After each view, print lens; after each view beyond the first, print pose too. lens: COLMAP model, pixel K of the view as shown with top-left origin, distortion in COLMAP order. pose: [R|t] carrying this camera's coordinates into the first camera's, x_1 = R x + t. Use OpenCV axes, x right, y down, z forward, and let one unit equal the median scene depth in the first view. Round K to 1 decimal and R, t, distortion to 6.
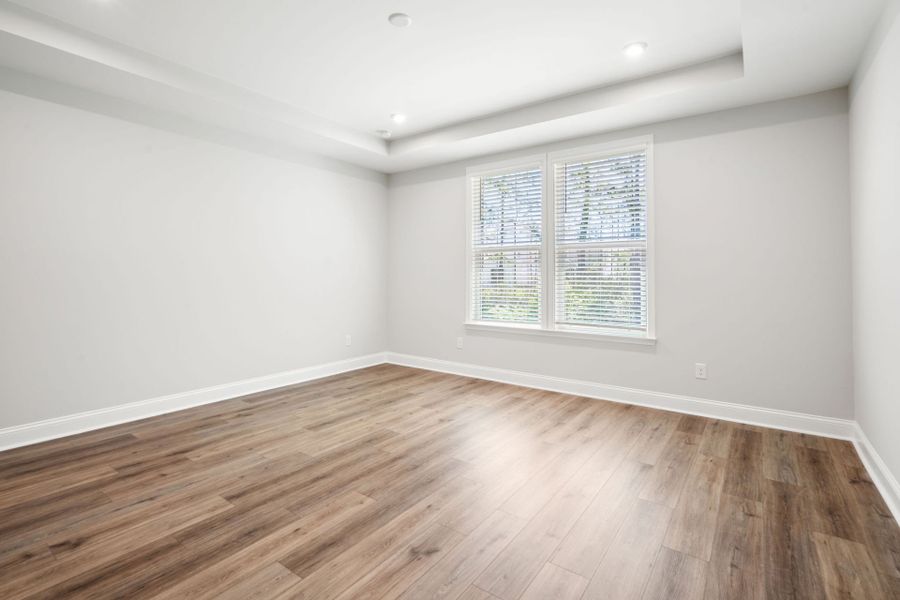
lens RADIAL K [[423.8, 0, 457.1], [0, 423.8, 260.3], [0, 0, 1]] dist [-0.000971, -0.000299]
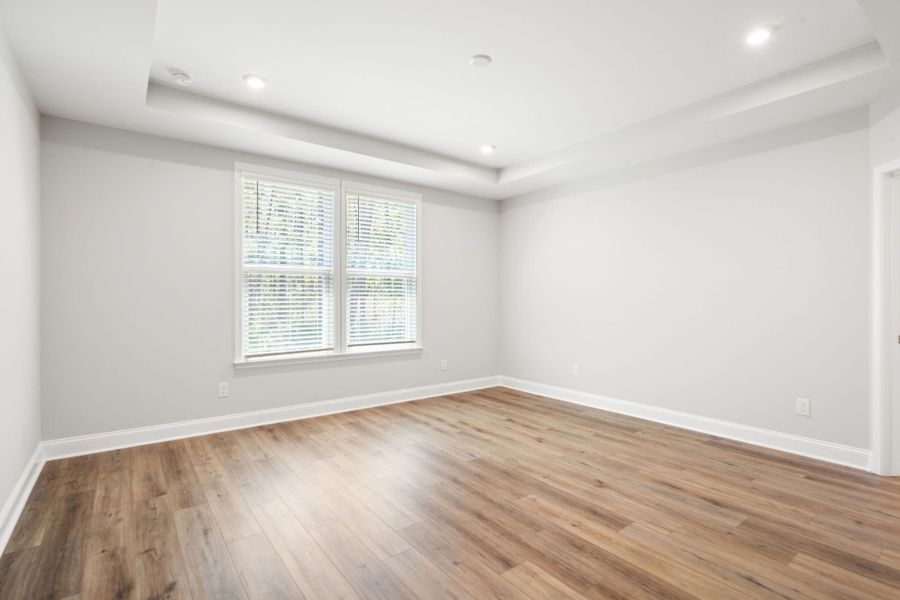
lens RADIAL K [[431.9, 0, 453.4], [0, 431.9, 298.3], [0, 0, 1]] dist [-0.001882, -0.000050]
pose [[0.294192, -0.001154, 0.955746, -1.148334], [-0.036165, 0.999270, 0.012339, 0.009678], [-0.955062, -0.038194, 0.293935, 0.710713]]
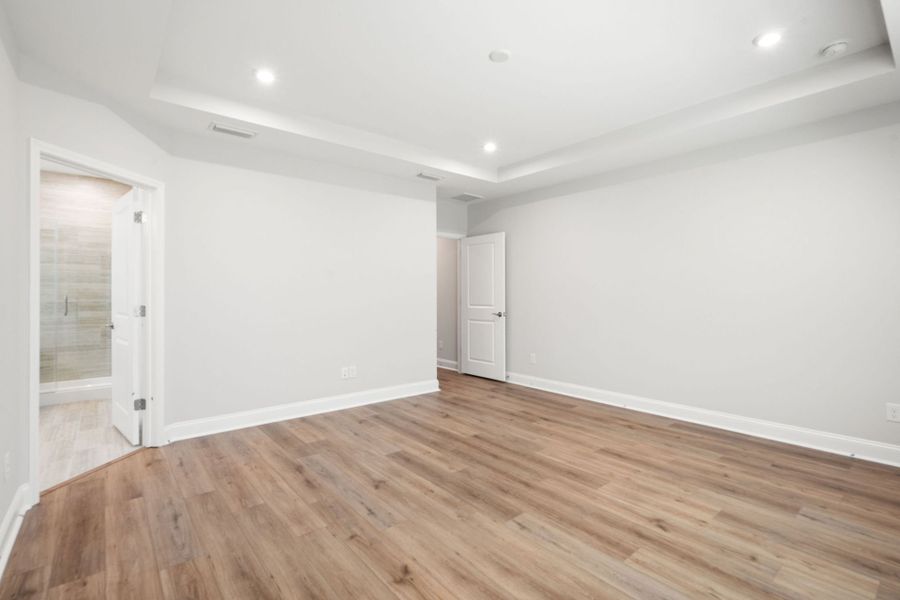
lens RADIAL K [[419.0, 0, 448.6], [0, 419.0, 297.4], [0, 0, 1]] dist [-0.000123, 0.000190]
pose [[-0.260417, 0.005272, -0.965482, 0.858039], [0.038264, 0.999256, -0.004865, 0.025257], [0.964738, -0.038210, -0.260425, 1.095315]]
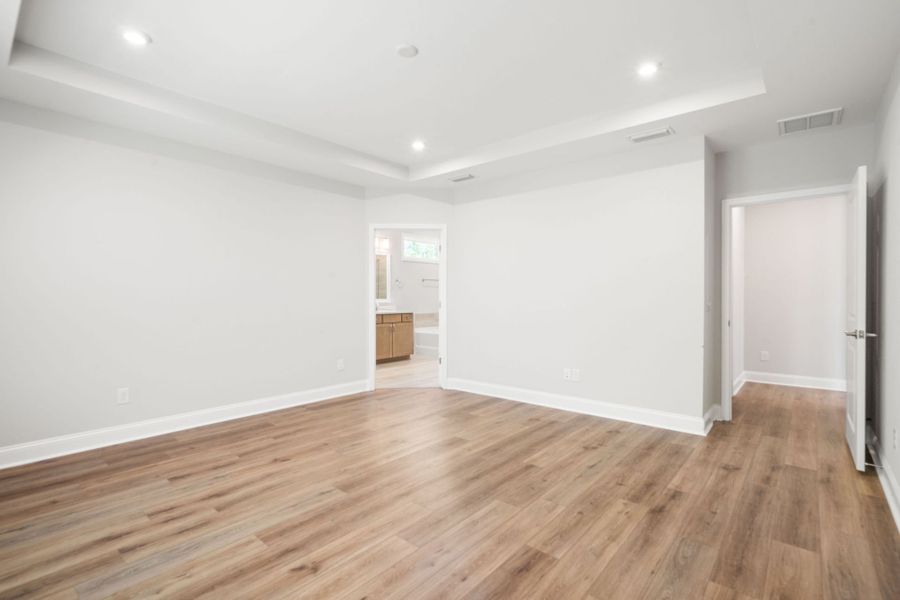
lens RADIAL K [[419.0, 0, 448.6], [0, 419.0, 297.4], [0, 0, 1]] dist [-0.000123, 0.000190]
pose [[-0.995661, -0.002567, 0.093024, -0.321931], [-0.005912, 0.999345, -0.035707, 0.062952], [-0.092871, -0.036102, -0.995023, 1.929684]]
